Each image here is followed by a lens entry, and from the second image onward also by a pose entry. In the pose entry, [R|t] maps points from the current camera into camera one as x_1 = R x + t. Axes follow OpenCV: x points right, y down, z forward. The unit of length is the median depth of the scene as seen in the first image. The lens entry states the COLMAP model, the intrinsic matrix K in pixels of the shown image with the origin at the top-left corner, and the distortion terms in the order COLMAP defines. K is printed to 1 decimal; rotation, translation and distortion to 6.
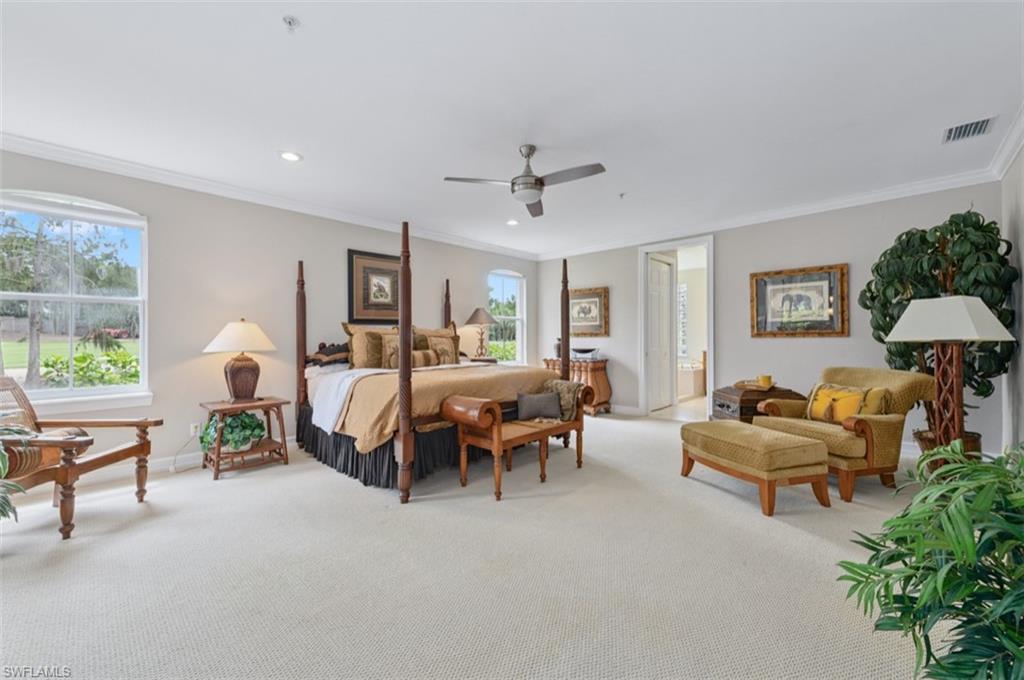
lens RADIAL K [[398.7, 0, 510.8], [0, 398.7, 339.4], [0, 0, 1]] dist [0.003785, -0.000055]
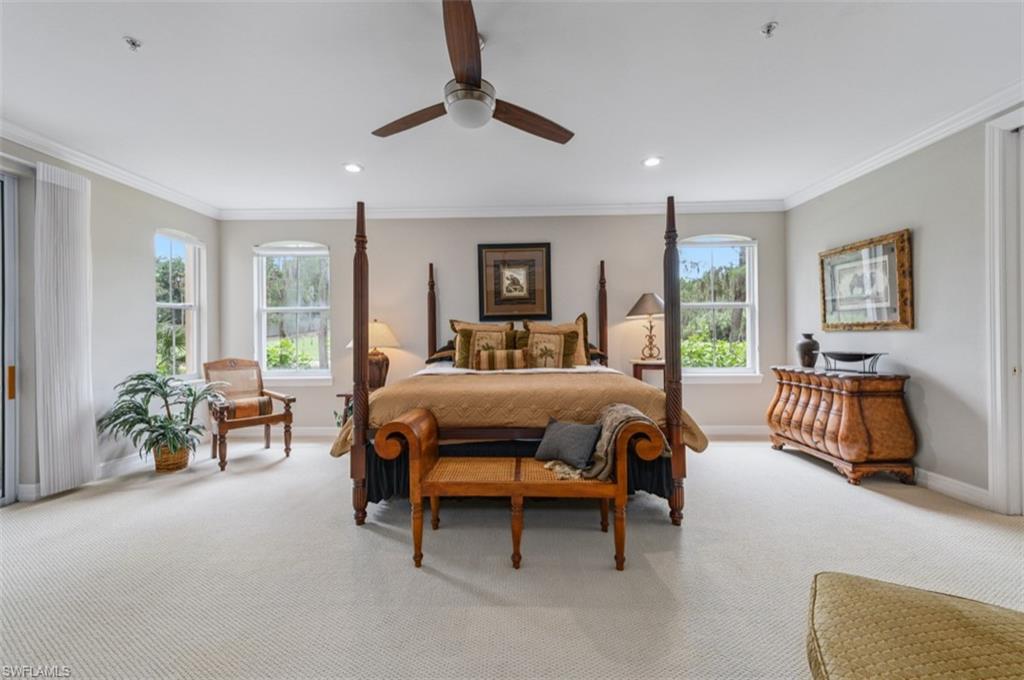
lens RADIAL K [[398.7, 0, 514.5], [0, 398.7, 337.5], [0, 0, 1]] dist [0.003785, -0.000055]
pose [[0.674731, -0.001370, -0.738062, 0.356647], [0.003352, 0.999994, 0.001208, 0.000625], [0.738056, -0.003289, 0.674732, 0.385932]]
